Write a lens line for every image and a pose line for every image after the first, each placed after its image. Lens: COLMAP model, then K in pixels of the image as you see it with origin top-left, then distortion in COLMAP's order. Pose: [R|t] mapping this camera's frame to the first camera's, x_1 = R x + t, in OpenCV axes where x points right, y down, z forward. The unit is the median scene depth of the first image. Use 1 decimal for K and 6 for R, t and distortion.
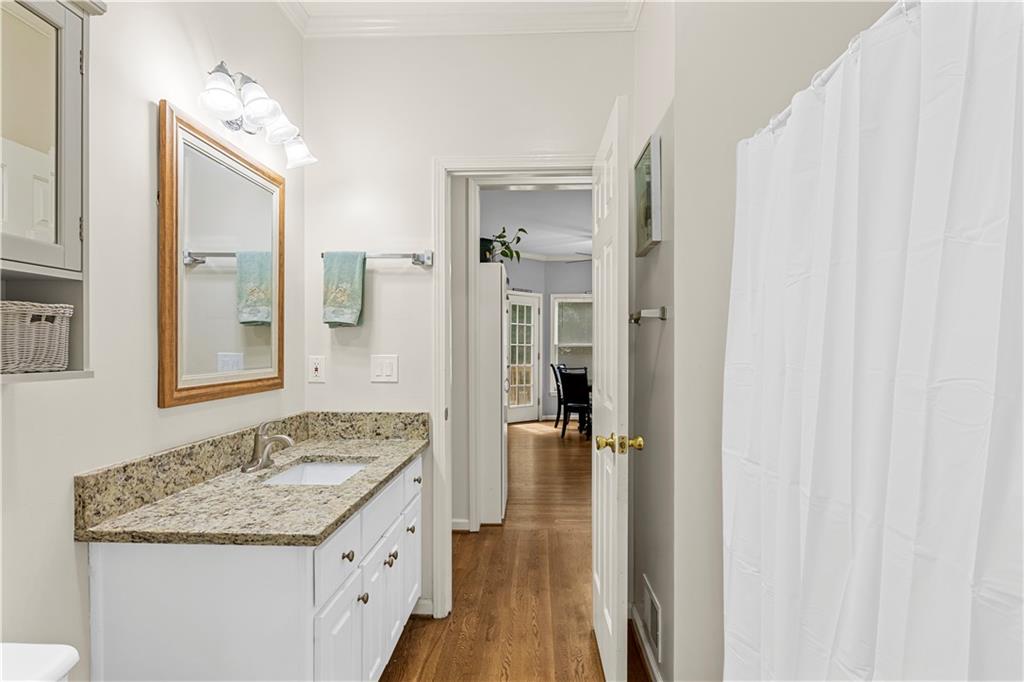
lens RADIAL K [[583.4, 0, 507.6], [0, 583.4, 327.4], [0, 0, 1]] dist [0.000605, -0.000119]
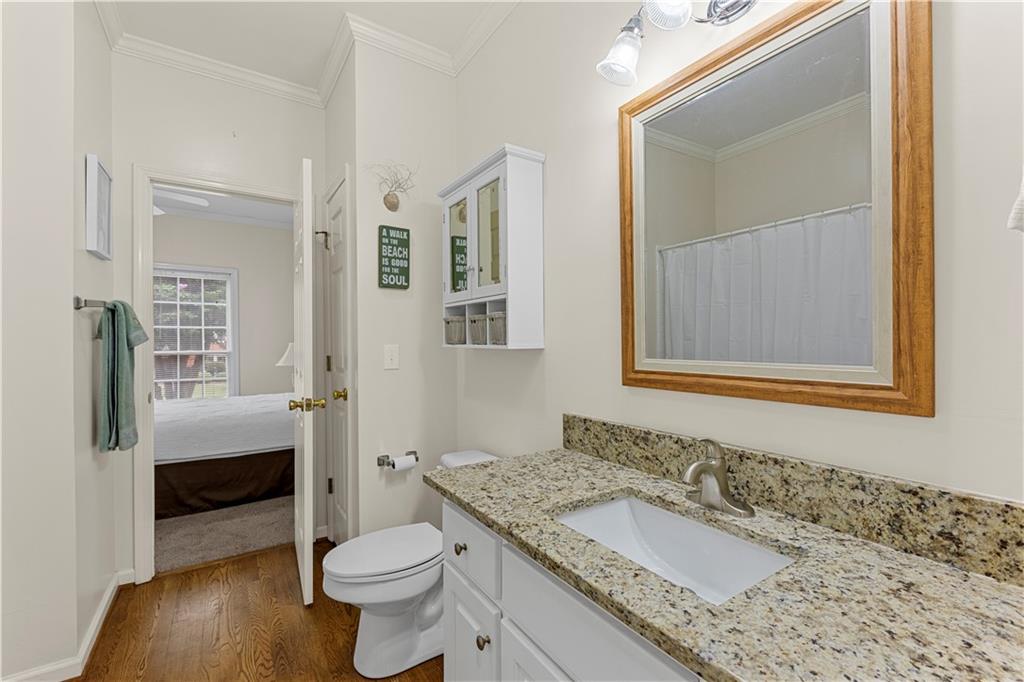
lens RADIAL K [[448.9, 0, 512.0], [0, 448.9, 341.0], [0, 0, 1]] dist [0.000339, 0.000014]
pose [[-0.812887, 0.003678, -0.582409, 0.075286], [0.024012, 0.999341, -0.027203, 0.068863], [0.581926, -0.036098, -0.812440, 1.491683]]
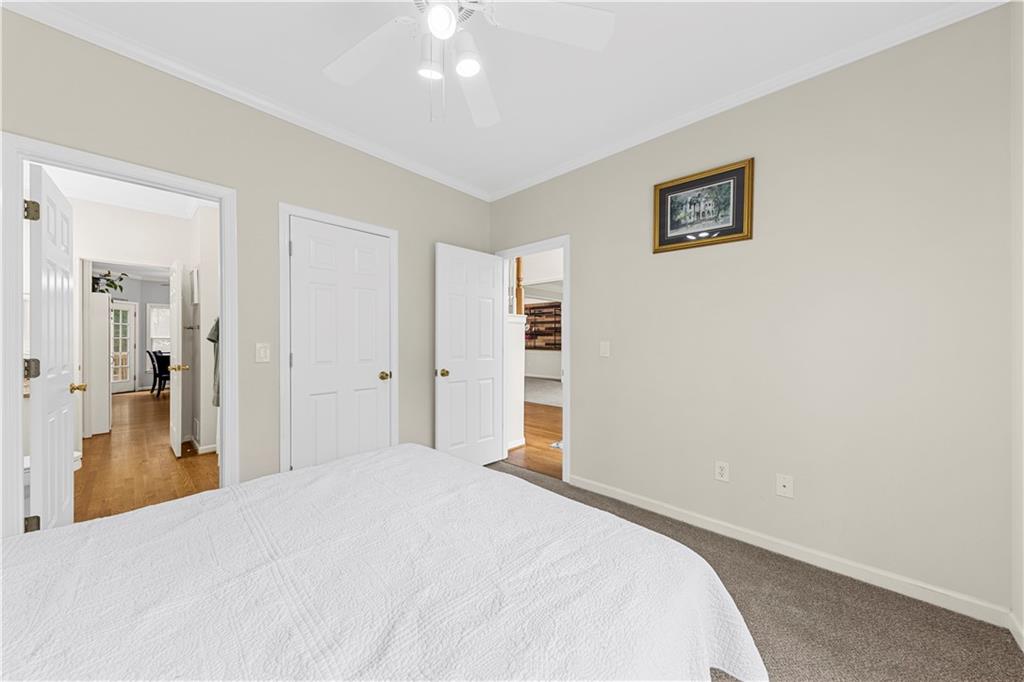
lens RADIAL K [[350.1, 0, 512.0], [0, 350.1, 341.0], [0, 0, 1]] dist [-0.001767, -0.000142]
pose [[0.636330, -0.001787, 0.771415, -0.045845], [-0.024678, 0.999438, 0.022672, -0.013225], [-0.771022, -0.033464, 0.635929, -0.626431]]
